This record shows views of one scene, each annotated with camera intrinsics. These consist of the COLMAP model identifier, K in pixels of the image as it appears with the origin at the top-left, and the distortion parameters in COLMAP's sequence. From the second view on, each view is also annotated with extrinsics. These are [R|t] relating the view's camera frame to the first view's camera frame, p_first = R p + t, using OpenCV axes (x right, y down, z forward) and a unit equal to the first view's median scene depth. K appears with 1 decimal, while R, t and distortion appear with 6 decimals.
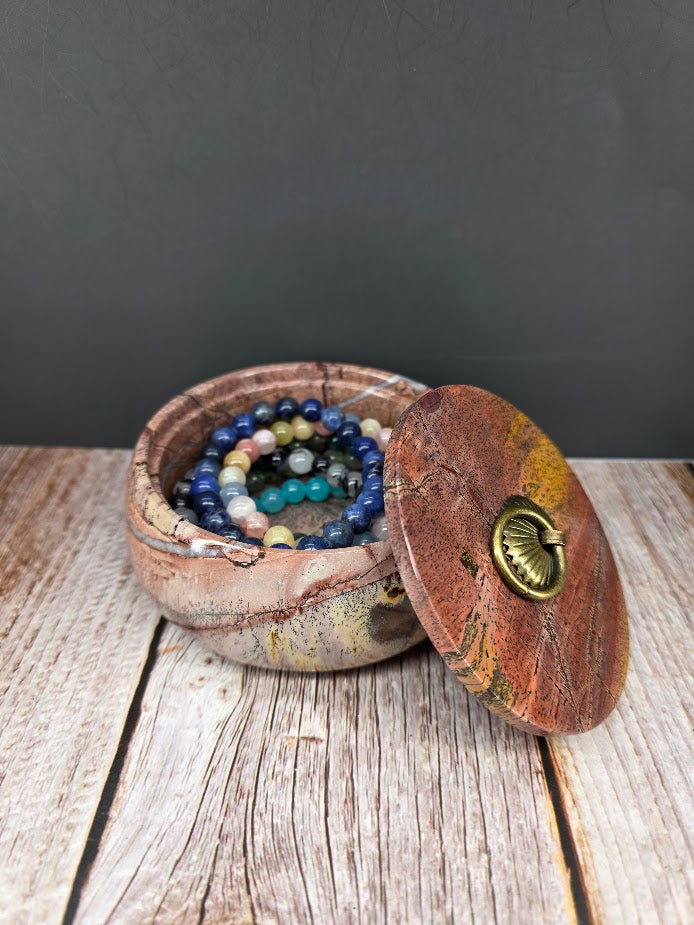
lens RADIAL K [[604.9, 0, 335.6], [0, 604.9, 445.0], [0, 0, 1]] dist [-0.004225, -0.020318]
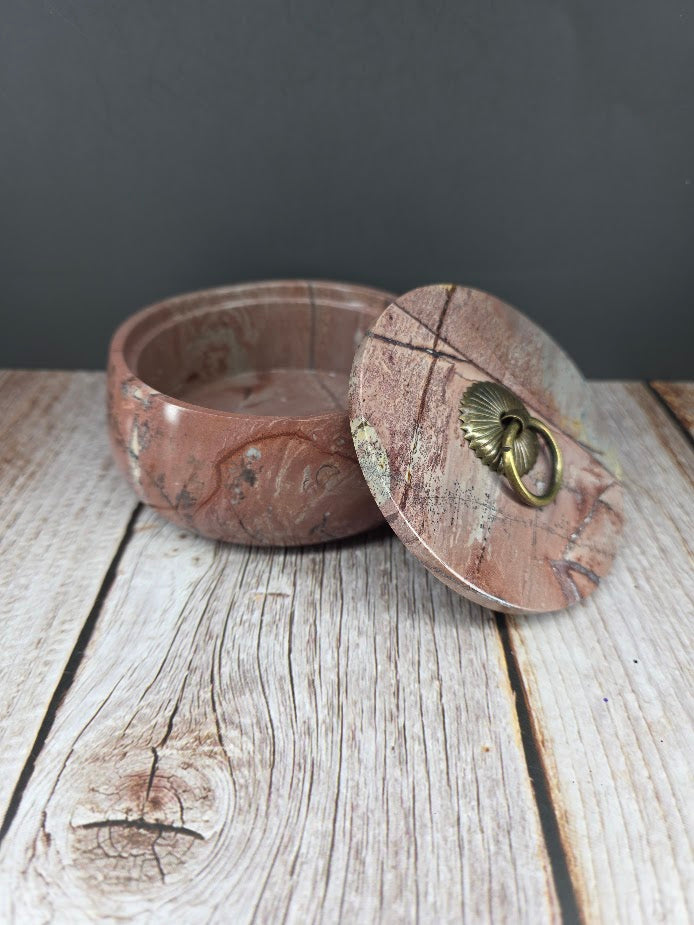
lens RADIAL K [[604.9, 0, 335.6], [0, 604.9, 445.0], [0, 0, 1]] dist [-0.004225, -0.020318]
pose [[0.999872, -0.000940, 0.015990, 0.042530], [0.001003, 0.999992, -0.003889, 0.219030], [-0.015986, 0.003905, 0.999865, -0.063433]]
